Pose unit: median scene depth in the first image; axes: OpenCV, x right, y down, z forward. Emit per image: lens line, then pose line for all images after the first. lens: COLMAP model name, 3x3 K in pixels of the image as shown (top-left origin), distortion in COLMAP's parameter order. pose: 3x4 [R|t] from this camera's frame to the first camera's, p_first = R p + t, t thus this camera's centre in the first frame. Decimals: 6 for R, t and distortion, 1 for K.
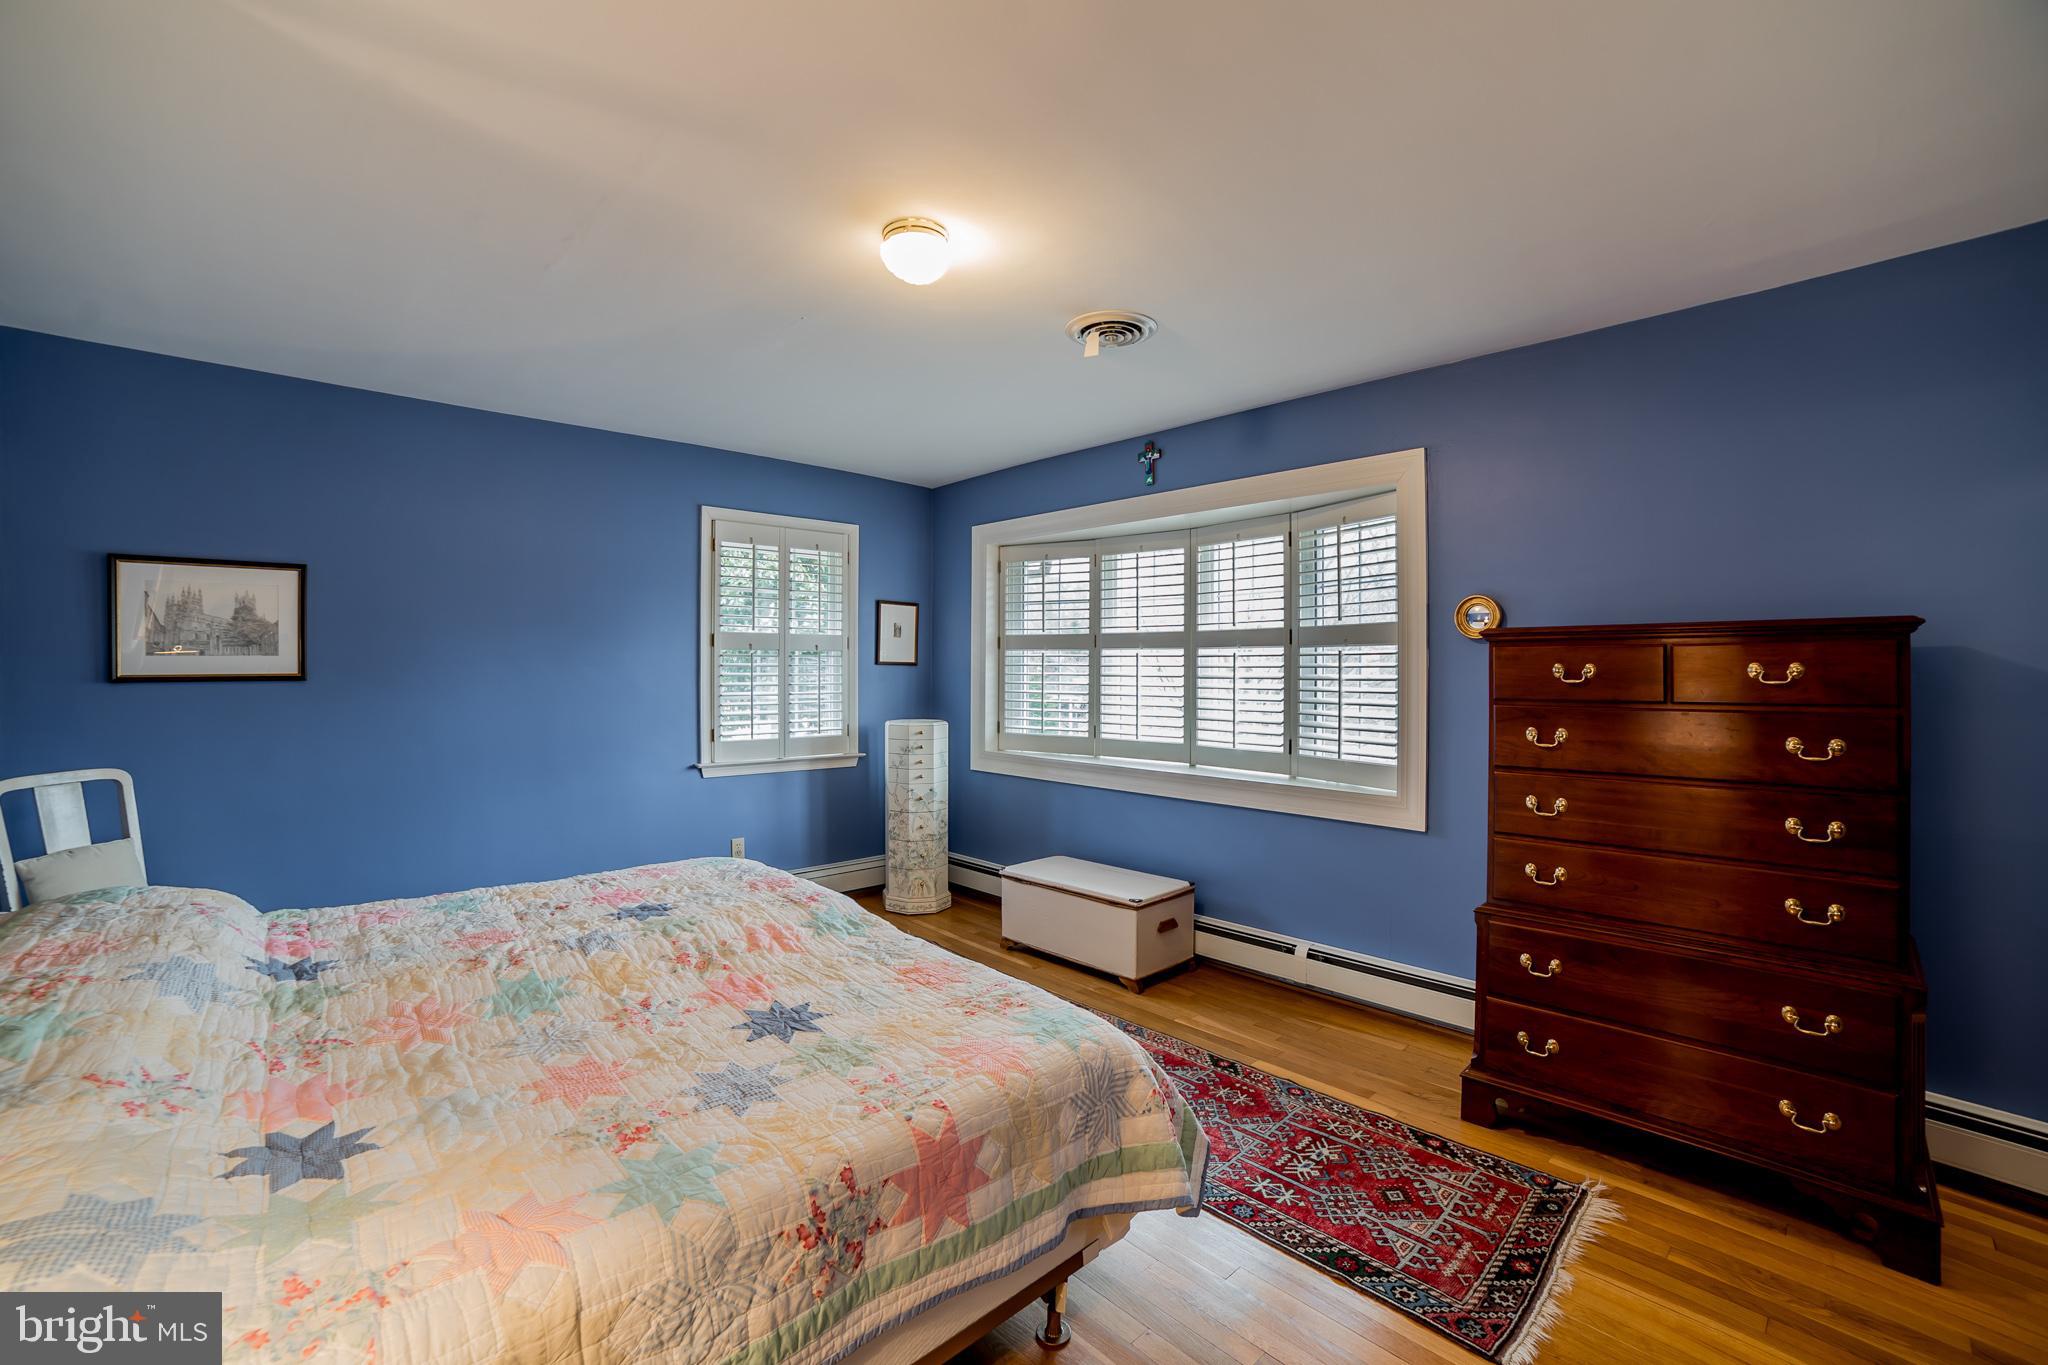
lens RADIAL K [[896.4, 0, 1016.6], [0, 896.4, 670.7], [0, 0, 1]] dist [-0.001277, -0.000061]
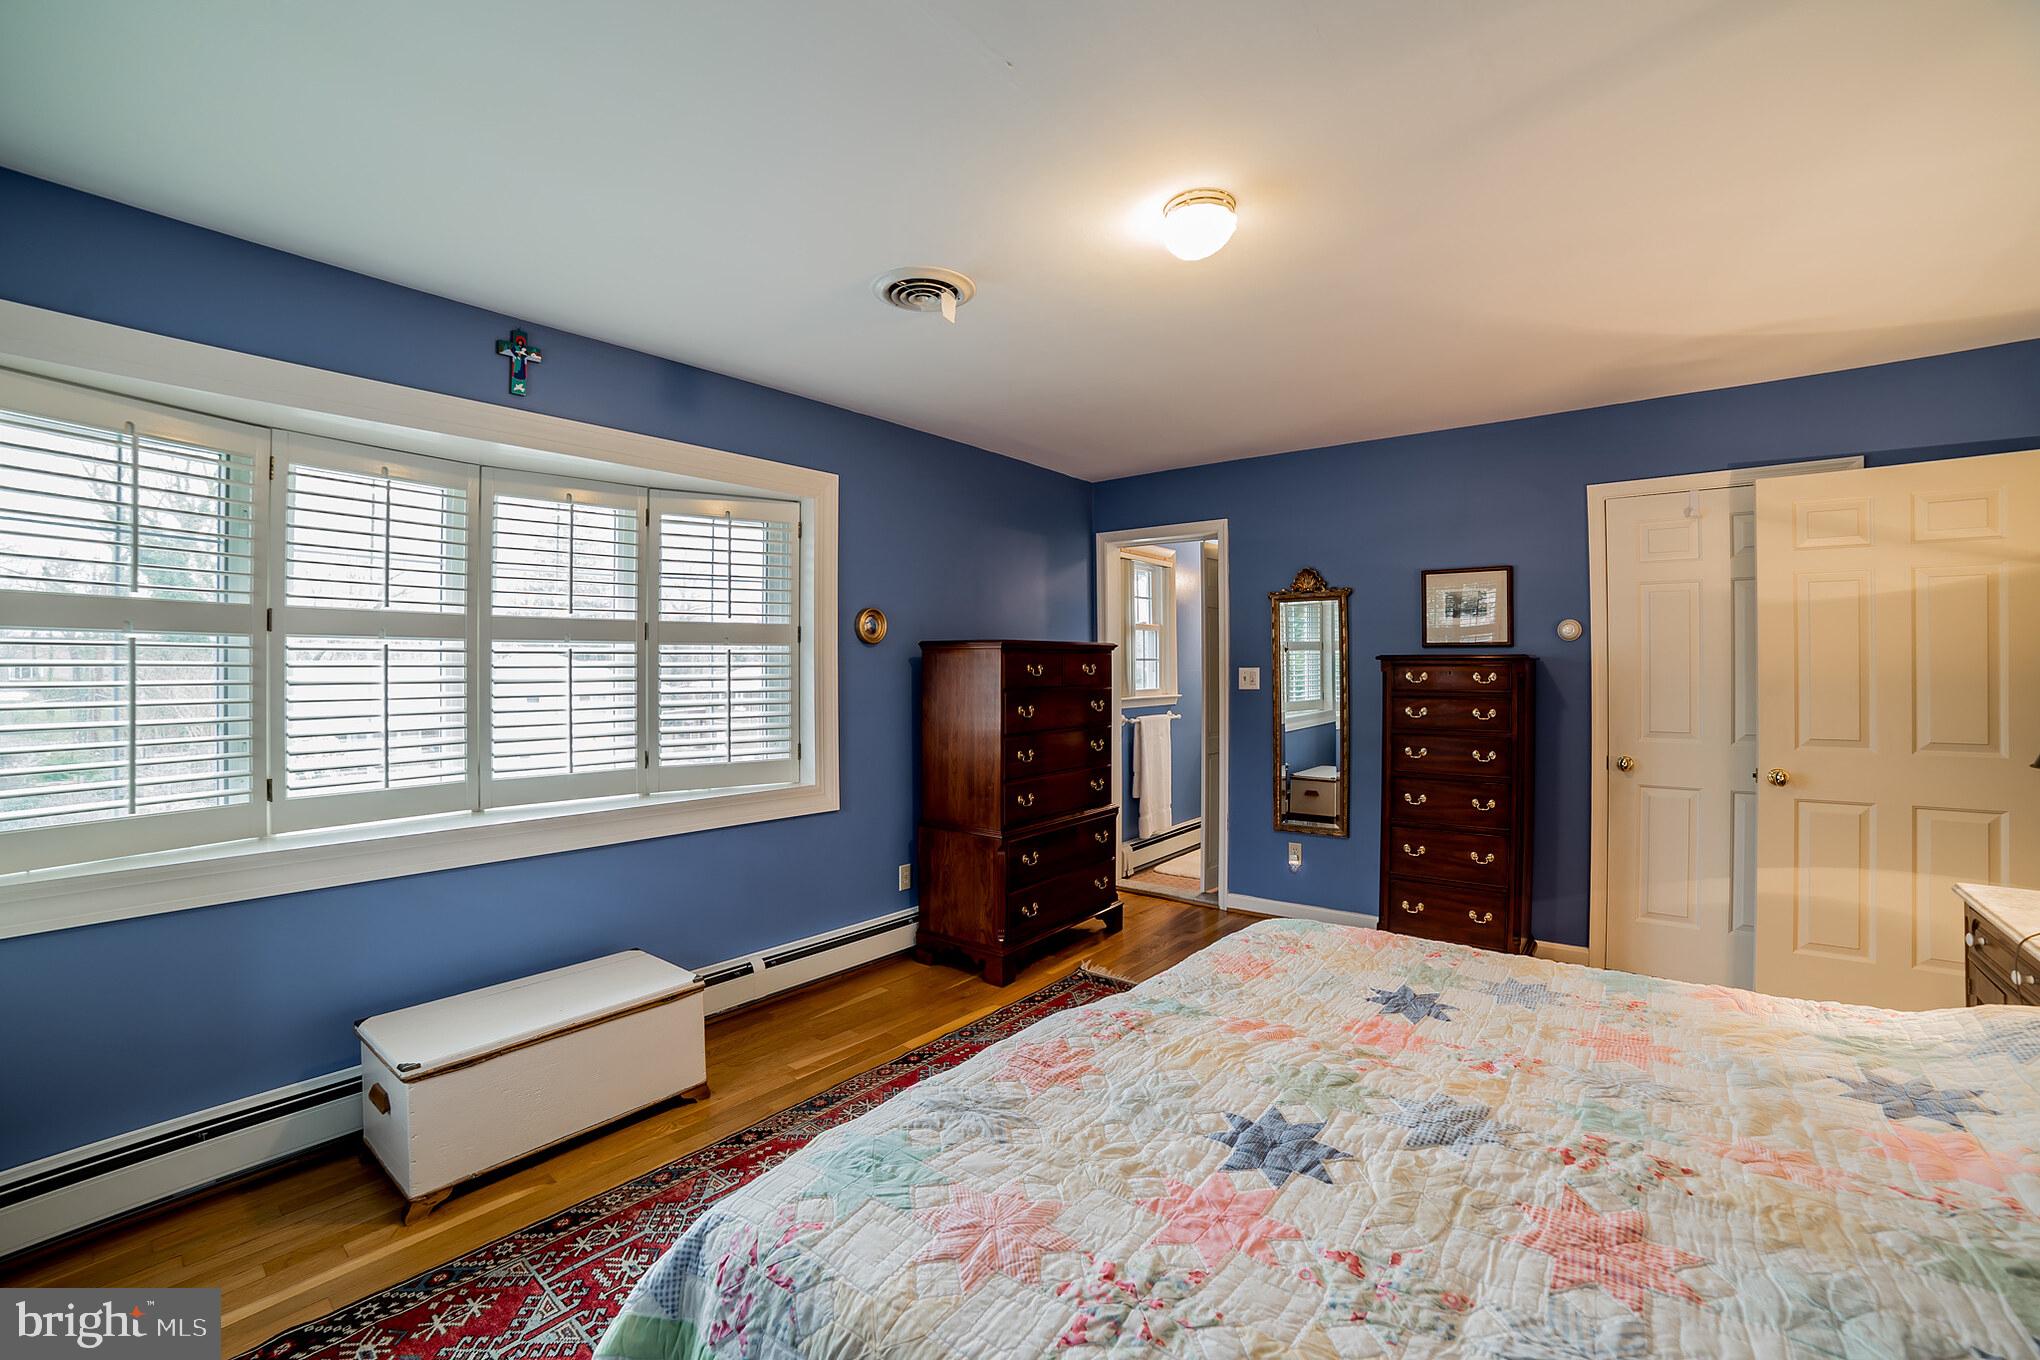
lens RADIAL K [[883.0, 0, 1024.2], [0, 883.0, 663.5], [0, 0, 1]] dist [-0.094935, 0.034891]
pose [[-0.145644, 0.002594, 0.989334, -0.627570], [0.008606, 0.999962, -0.001355, -0.003149], [-0.989300, 0.008317, -0.145660, 0.845012]]
